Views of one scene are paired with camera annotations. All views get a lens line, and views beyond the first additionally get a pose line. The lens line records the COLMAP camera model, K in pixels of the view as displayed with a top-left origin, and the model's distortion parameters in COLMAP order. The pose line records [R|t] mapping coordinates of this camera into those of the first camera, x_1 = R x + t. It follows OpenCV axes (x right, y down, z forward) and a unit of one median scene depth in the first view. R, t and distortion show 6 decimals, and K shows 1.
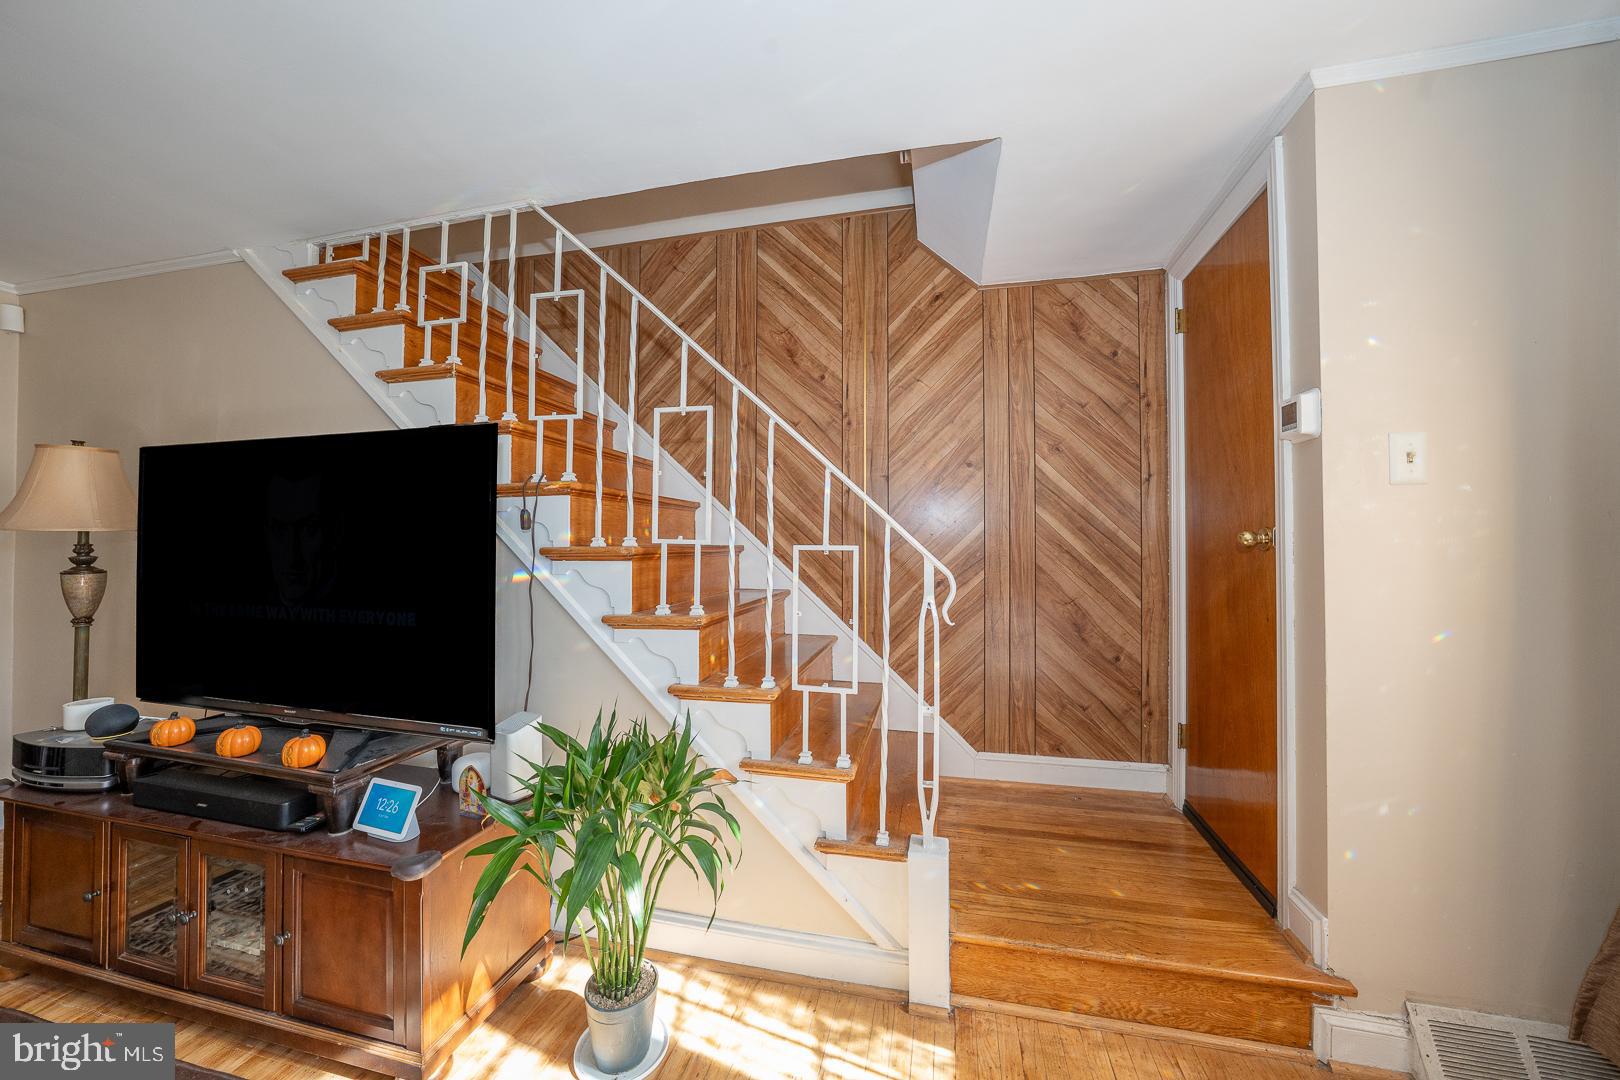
lens RADIAL K [[558.0, 0, 813.2], [0, 558.0, 536.8], [0, 0, 1]] dist [-0.027088, 0.005305]
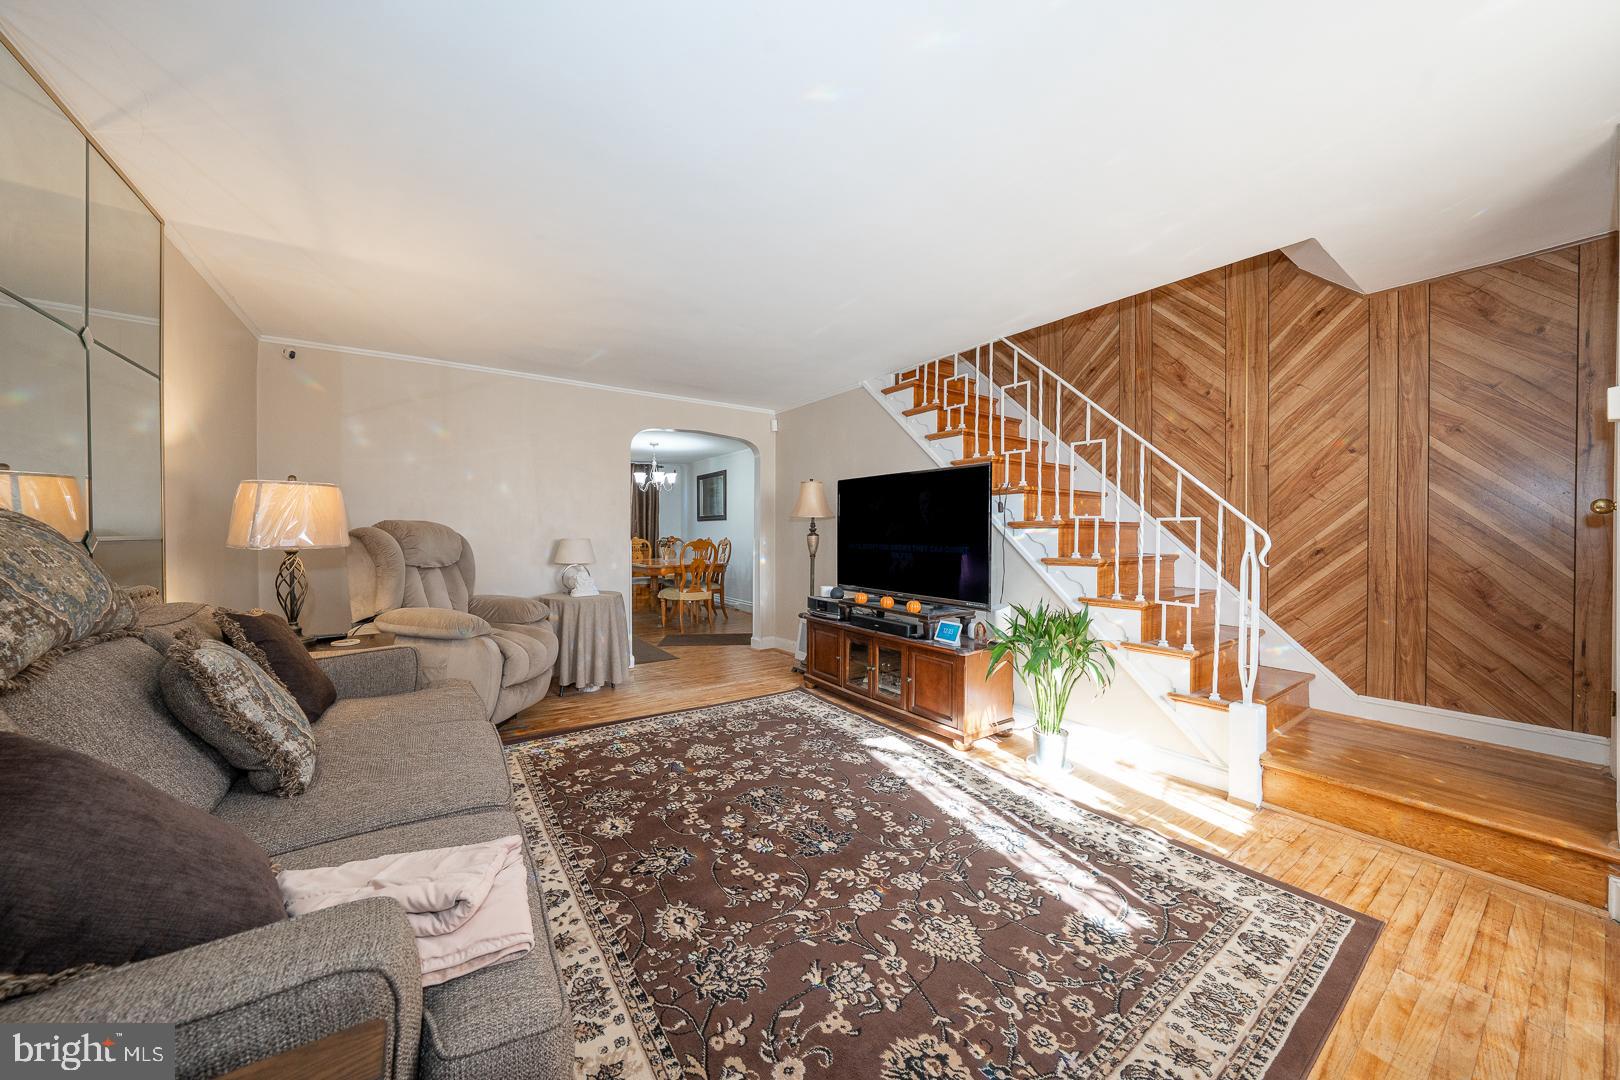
lens RADIAL K [[558.0, 0, 813.2], [0, 558.0, 536.8], [0, 0, 1]] dist [-0.027088, 0.005305]
pose [[0.743430, 0.006207, -0.668785, 0.250251], [0.006618, 0.999840, 0.016637, 0.030540], [0.668781, -0.016795, 0.743270, -0.755476]]
